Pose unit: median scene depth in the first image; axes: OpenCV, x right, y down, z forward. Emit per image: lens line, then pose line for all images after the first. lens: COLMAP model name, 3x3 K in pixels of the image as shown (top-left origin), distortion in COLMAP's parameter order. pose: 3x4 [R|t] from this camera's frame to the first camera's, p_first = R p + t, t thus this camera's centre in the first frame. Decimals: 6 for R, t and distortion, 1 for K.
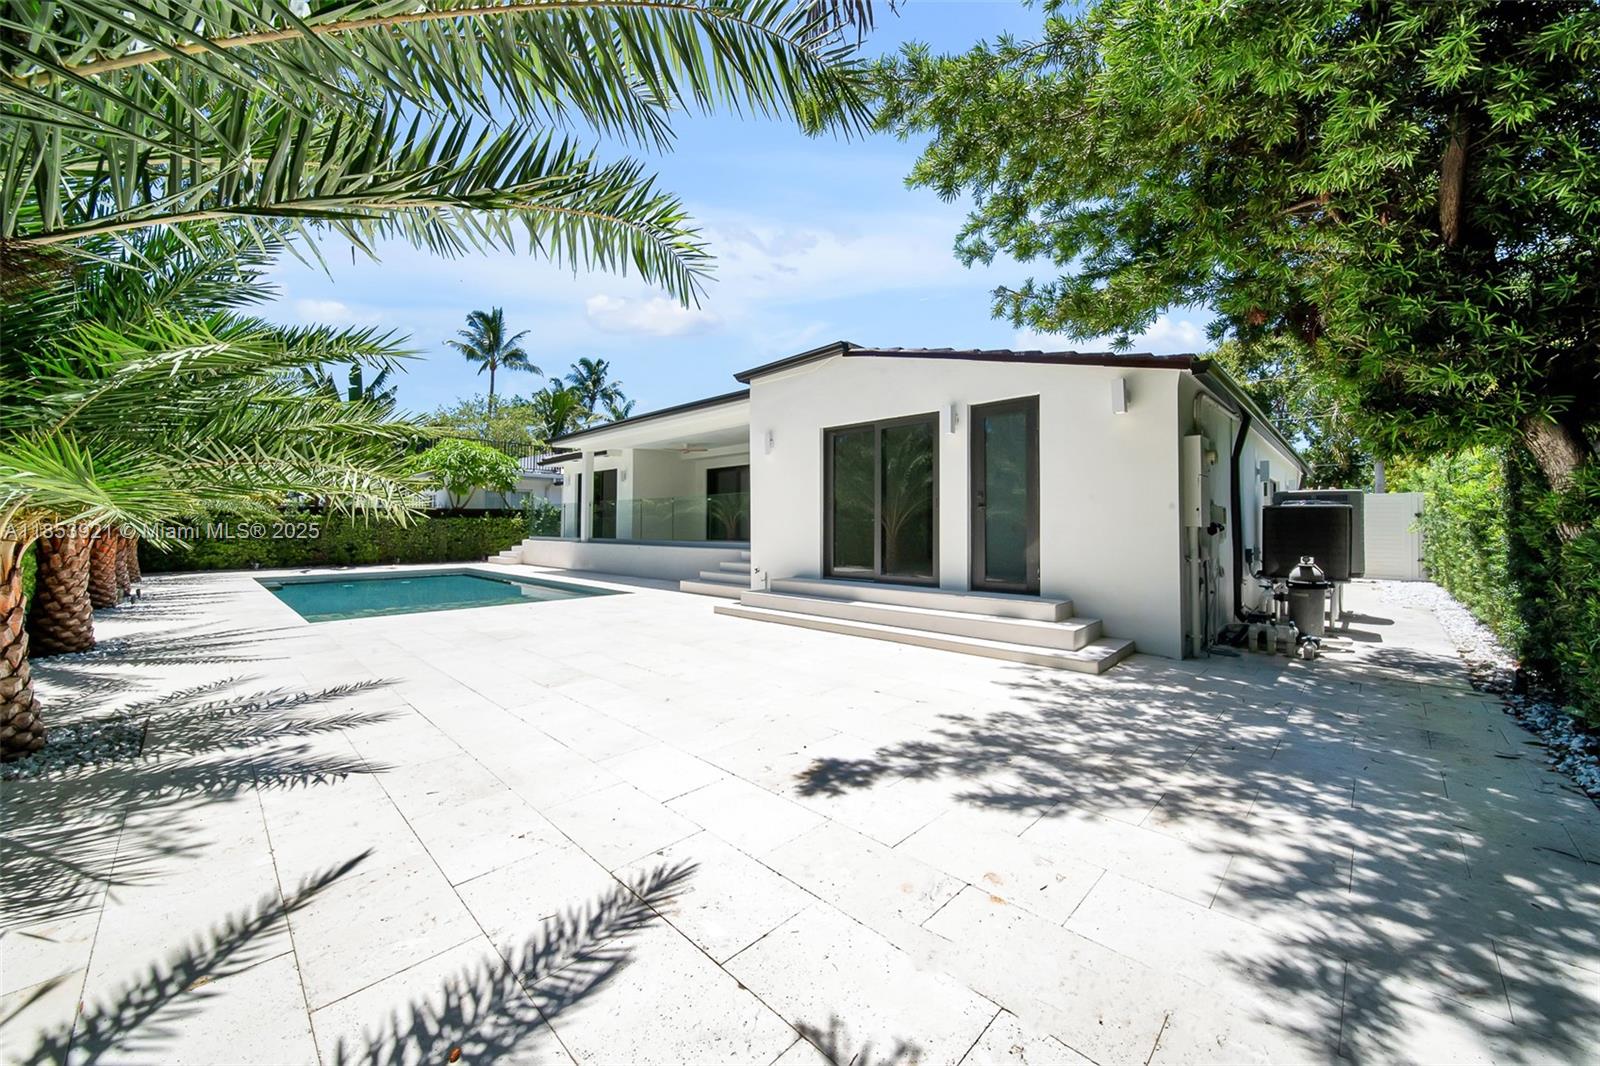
lens RADIAL K [[586.1, 0, 795.6], [0, 586.1, 520.9], [0, 0, 1]] dist [-0.000758, -0.000068]
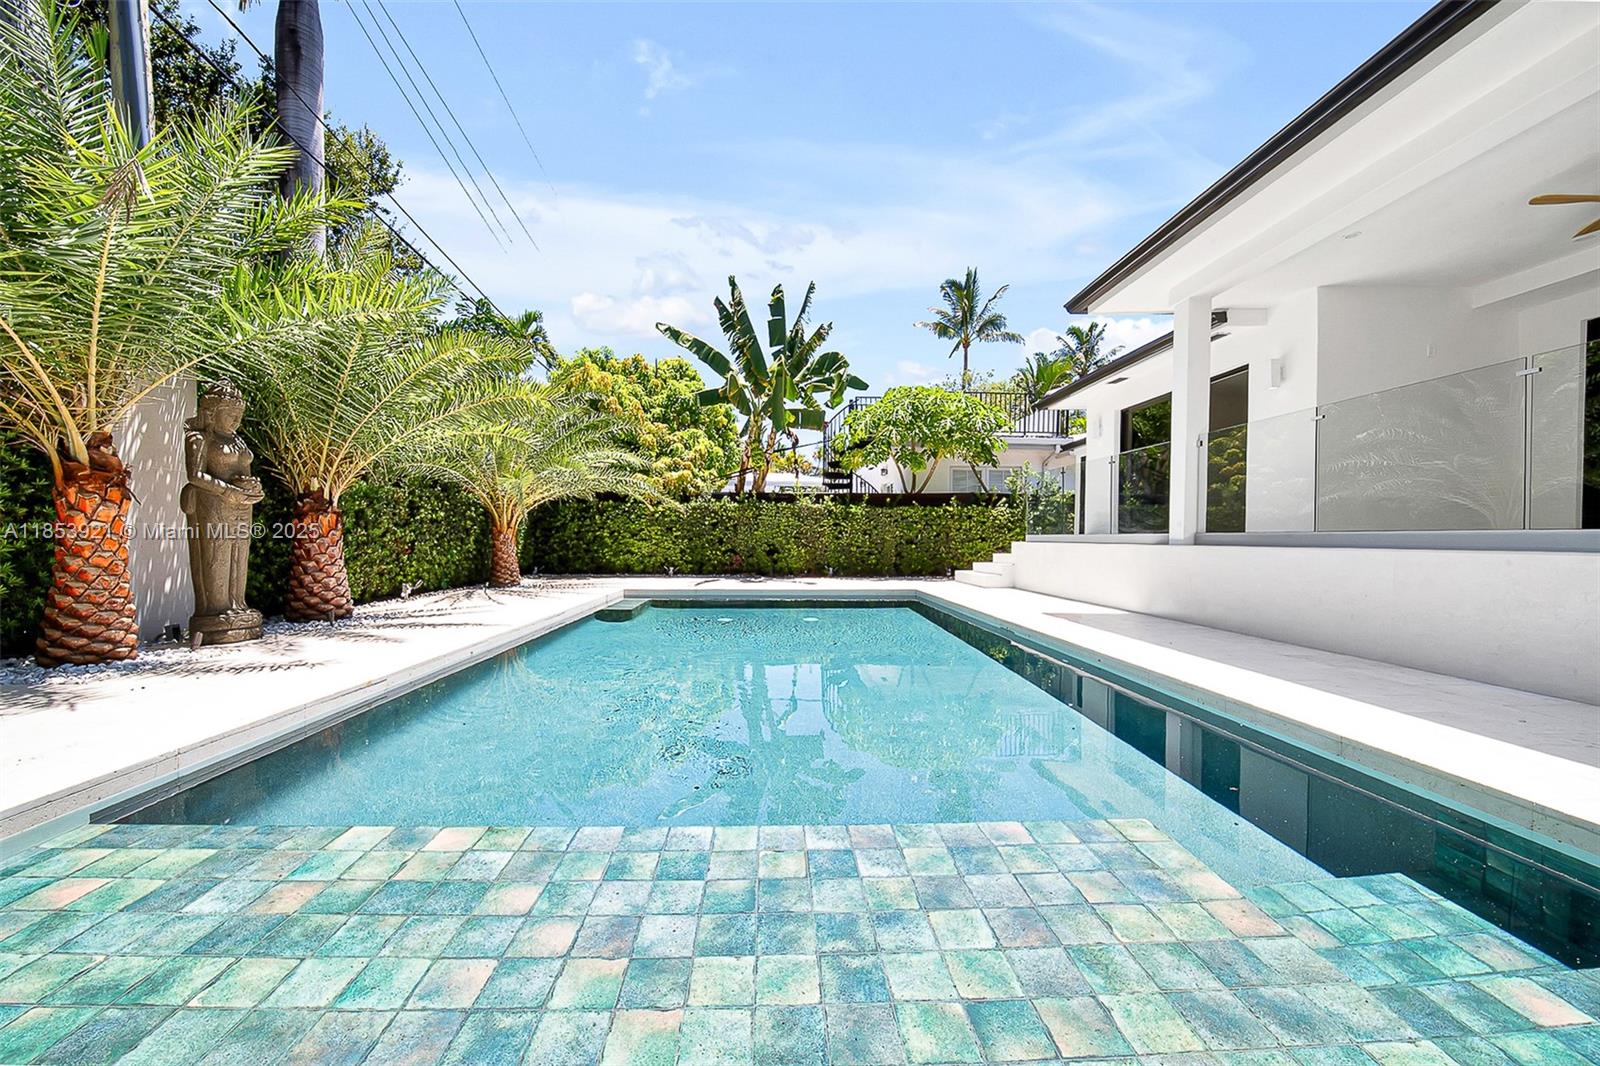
lens RADIAL K [[586.1, 0, 795.6], [0, 586.1, 520.9], [0, 0, 1]] dist [-0.000758, -0.000068]
pose [[0.719553, -0.016662, -0.694238, -0.217301], [-0.000198, 0.999707, -0.024198, 0.023875], [0.694438, 0.017550, 0.719339, 0.438389]]
